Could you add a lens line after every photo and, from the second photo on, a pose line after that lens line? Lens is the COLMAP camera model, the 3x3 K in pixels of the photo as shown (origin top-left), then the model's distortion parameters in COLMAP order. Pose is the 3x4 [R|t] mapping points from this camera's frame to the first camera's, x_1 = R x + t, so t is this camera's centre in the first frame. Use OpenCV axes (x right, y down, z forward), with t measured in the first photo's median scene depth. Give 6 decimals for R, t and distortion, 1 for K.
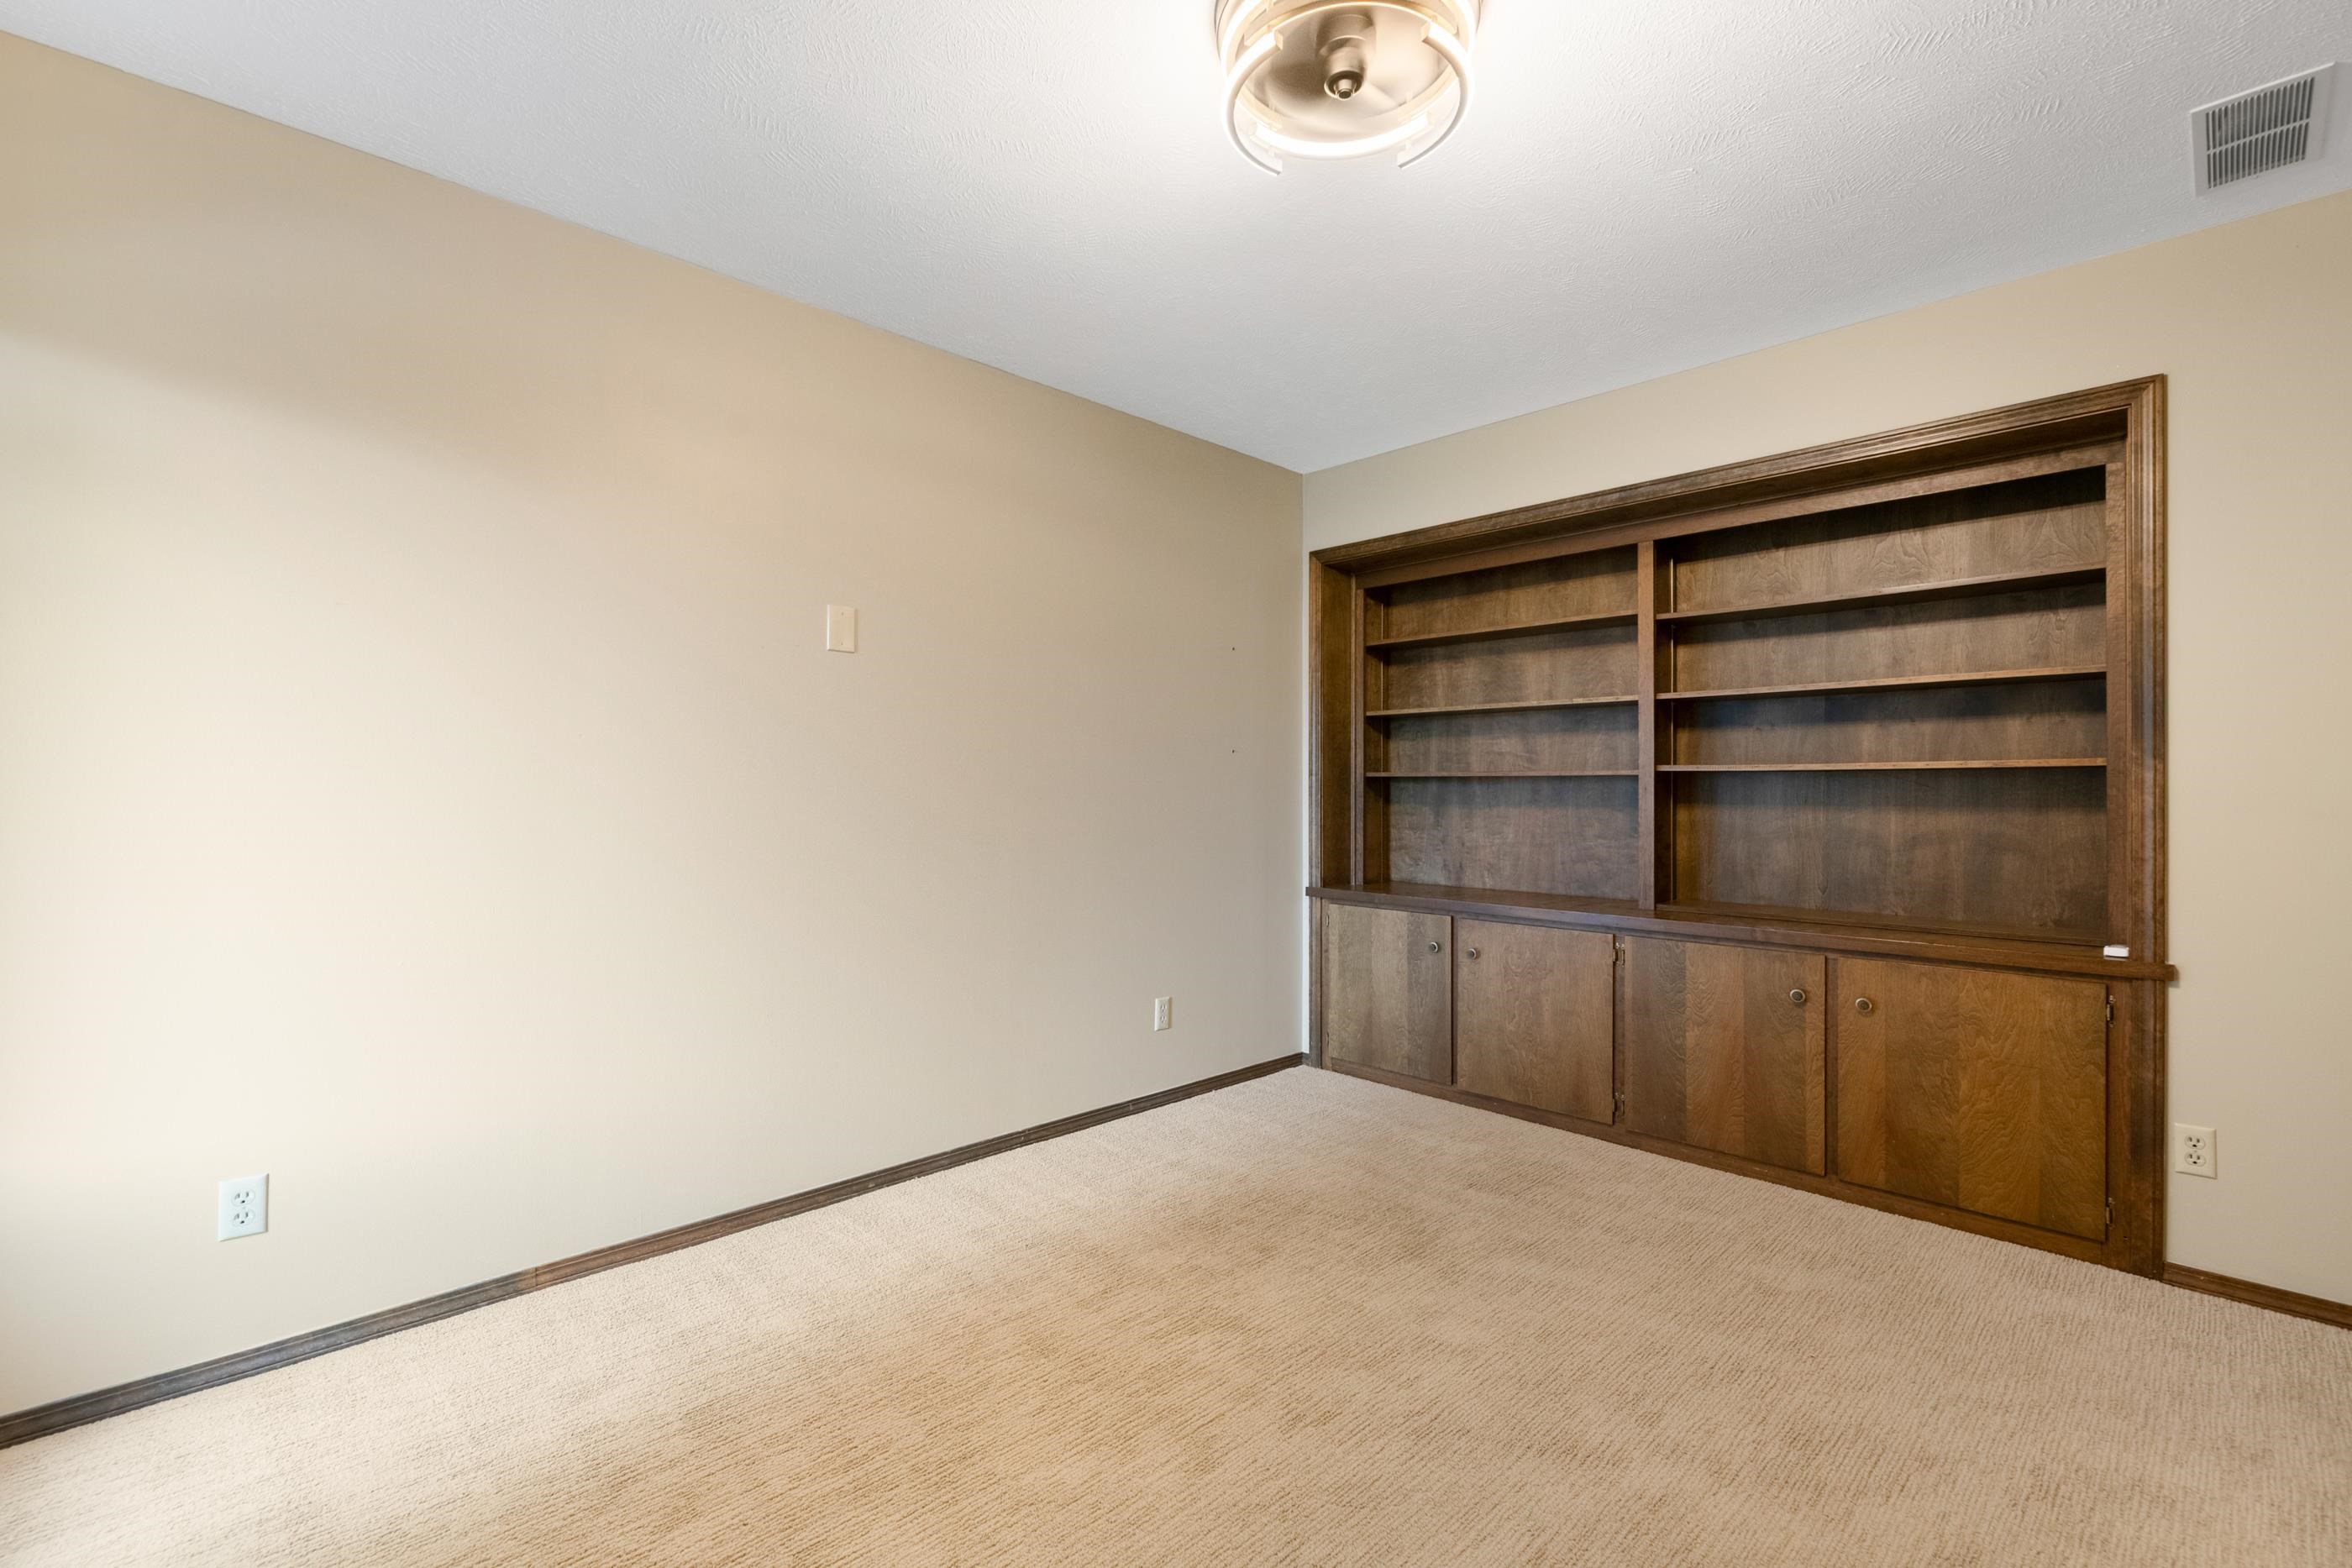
lens RADIAL K [[1031.2, 0, 1168.3], [0, 1031.2, 787.4], [0, 0, 1]] dist [-0.001163, -0.002264]
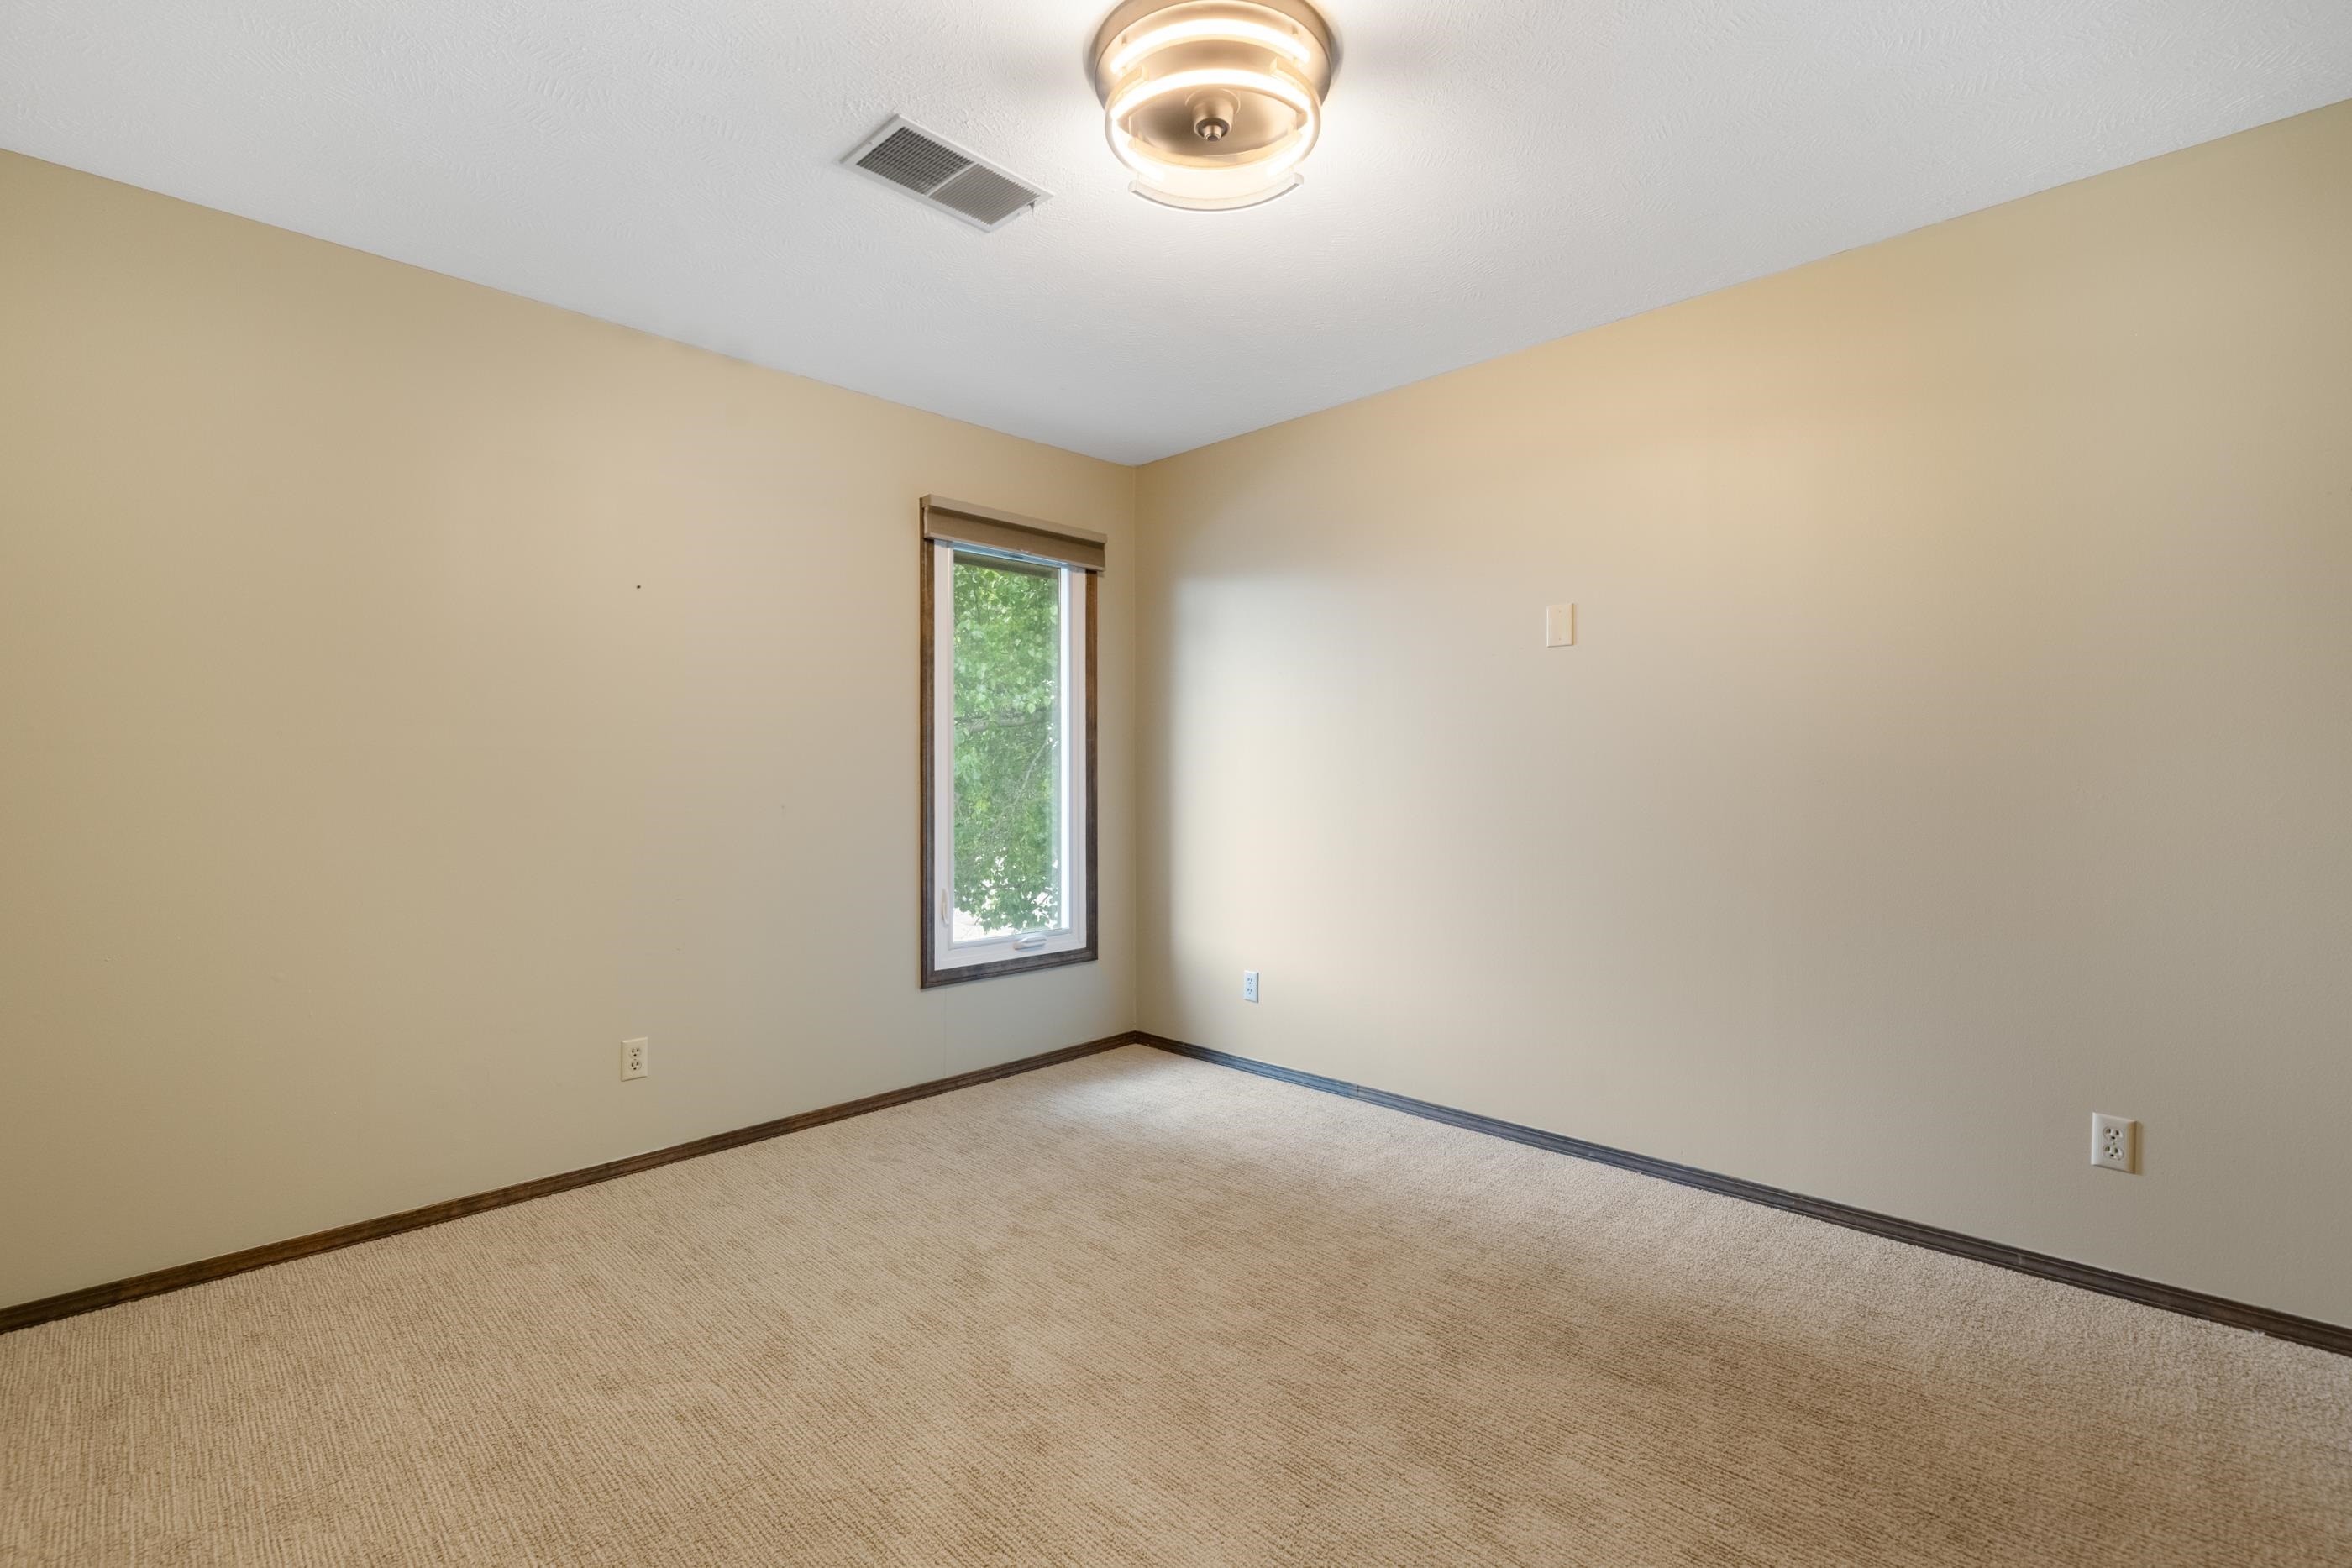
lens RADIAL K [[1031.2, 0, 1168.2], [0, 1031.2, 777.4], [0, 0, 1]] dist [-0.001163, -0.002264]
pose [[0.027668, 0.002237, -0.999615, 0.959975], [-0.001397, 0.999997, 0.002199, 0.005519], [0.999616, 0.001335, 0.027671, 0.709291]]
